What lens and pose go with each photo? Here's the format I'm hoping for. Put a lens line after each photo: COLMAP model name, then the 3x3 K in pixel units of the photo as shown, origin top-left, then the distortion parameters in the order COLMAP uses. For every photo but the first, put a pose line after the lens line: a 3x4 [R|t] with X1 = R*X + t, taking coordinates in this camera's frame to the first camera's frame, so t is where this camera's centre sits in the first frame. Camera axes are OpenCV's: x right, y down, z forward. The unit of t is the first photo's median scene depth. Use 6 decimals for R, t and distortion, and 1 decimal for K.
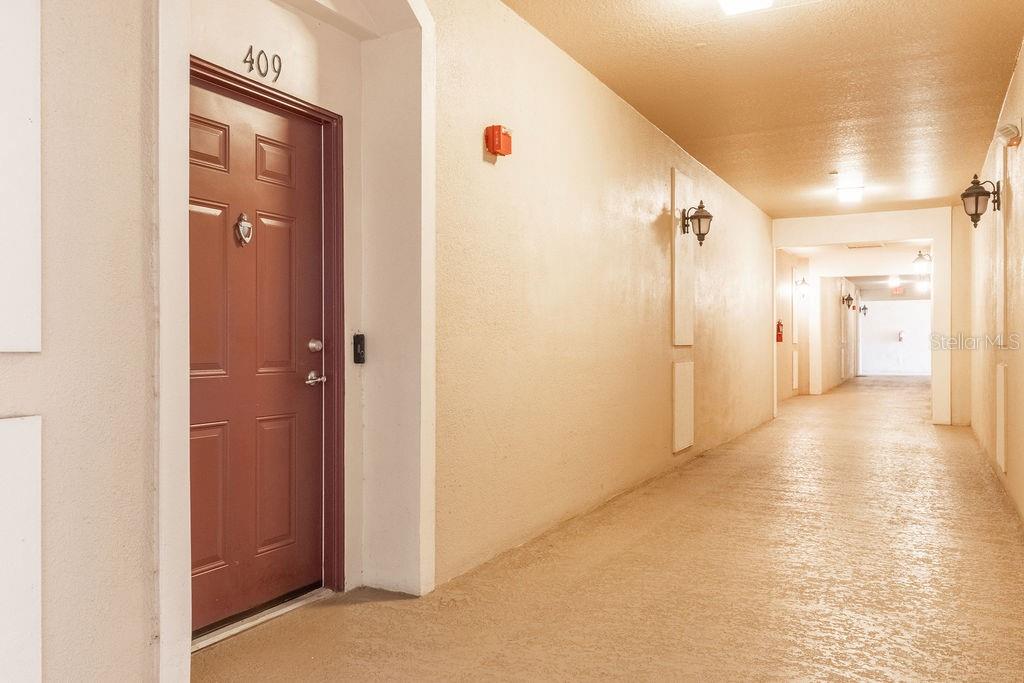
lens RADIAL K [[785.7, 0, 512.7], [0, 785.7, 345.5], [0, 0, 1]] dist [0.031459, -0.001244]
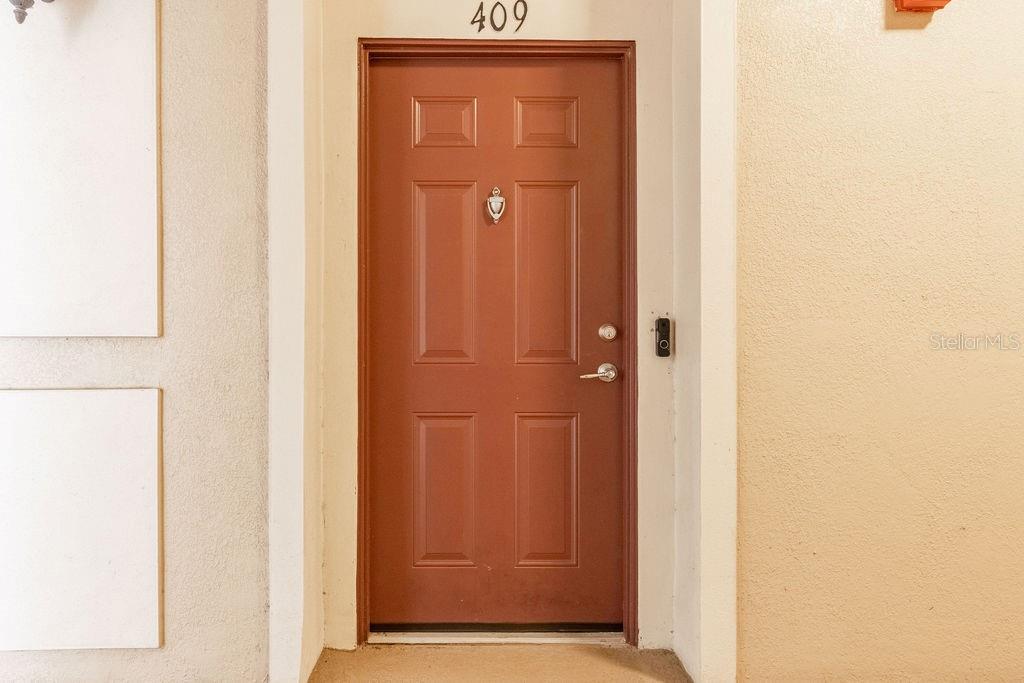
lens RADIAL K [[785.7, 0, 512.3], [0, 785.7, 332.0], [0, 0, 1]] dist [0.031459, -0.001244]
pose [[0.475080, 0.002423, -0.879939, 0.440073], [-0.004244, 0.999991, 0.000462, -0.000933], [0.879933, 0.003515, 0.475086, 0.547080]]
